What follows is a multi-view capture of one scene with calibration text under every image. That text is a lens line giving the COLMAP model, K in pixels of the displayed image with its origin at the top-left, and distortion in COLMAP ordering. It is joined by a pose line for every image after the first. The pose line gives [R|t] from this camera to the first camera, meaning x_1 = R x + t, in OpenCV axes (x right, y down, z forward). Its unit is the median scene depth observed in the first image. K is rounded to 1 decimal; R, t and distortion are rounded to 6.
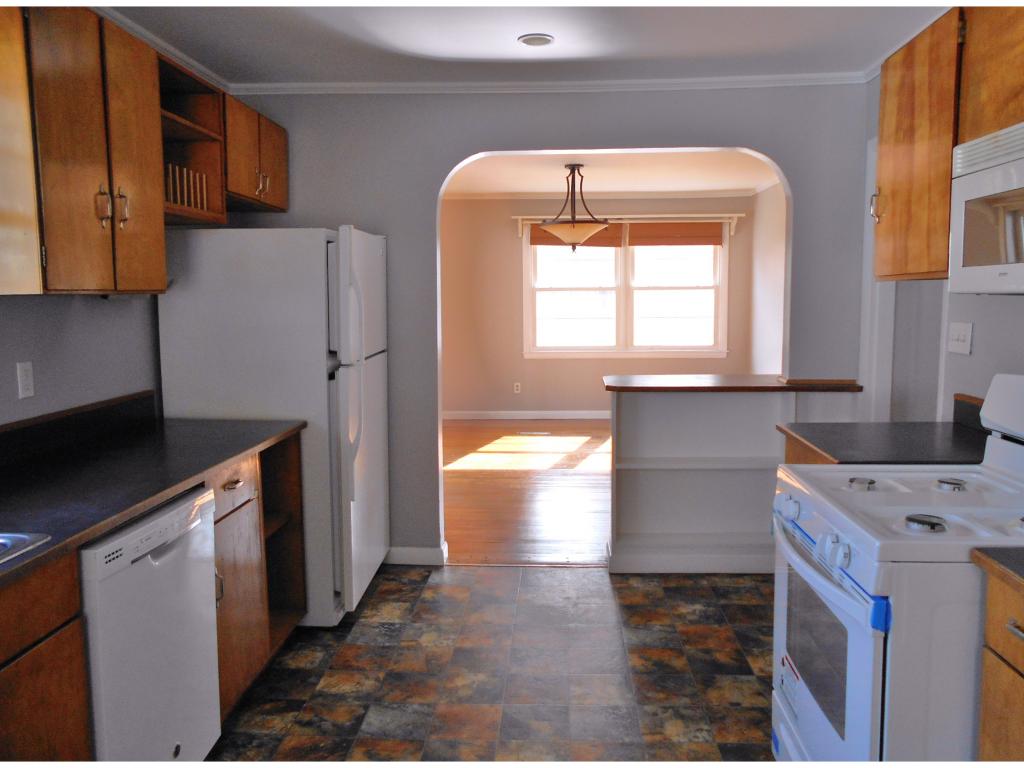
lens RADIAL K [[820.7, 0, 534.7], [0, 820.7, 382.3], [0, 0, 1]] dist [0.003447, 0.005183]
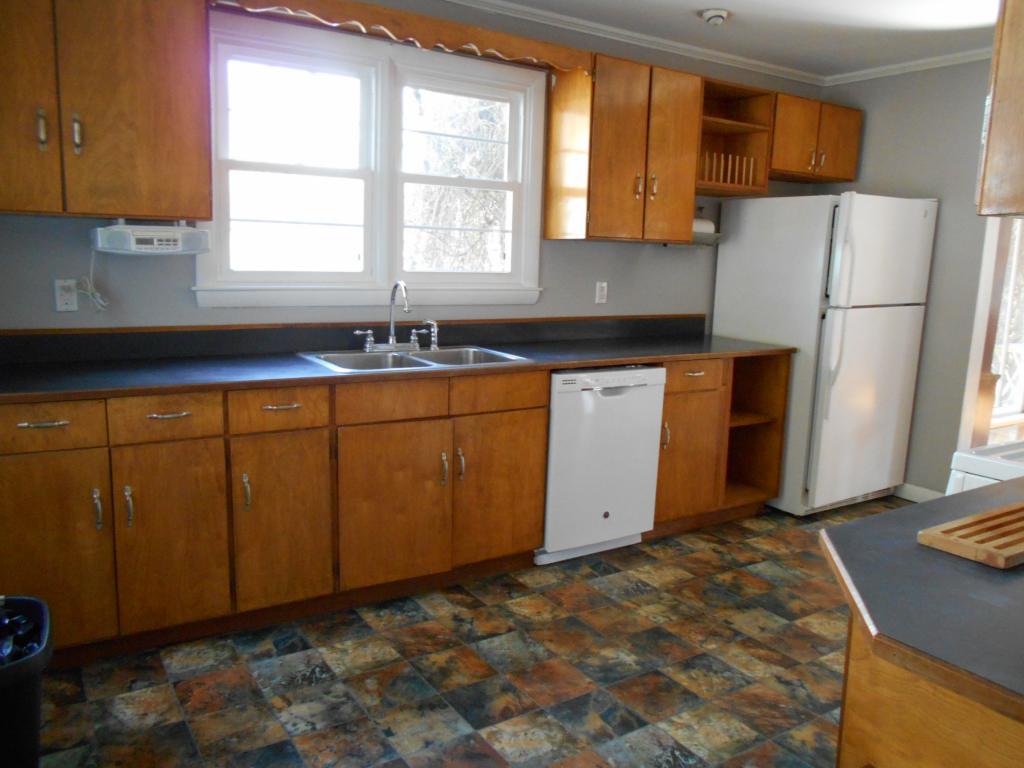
lens RADIAL K [[804.5, 0, 512.0], [0, 804.5, 384.0], [0, 0, 1]] dist [-0.051993, -0.001356]
pose [[0.570732, 0.138172, -0.809428, 0.530702], [-0.112240, 0.989616, 0.089789, 0.046113], [0.813429, 0.039605, 0.580314, -0.075788]]
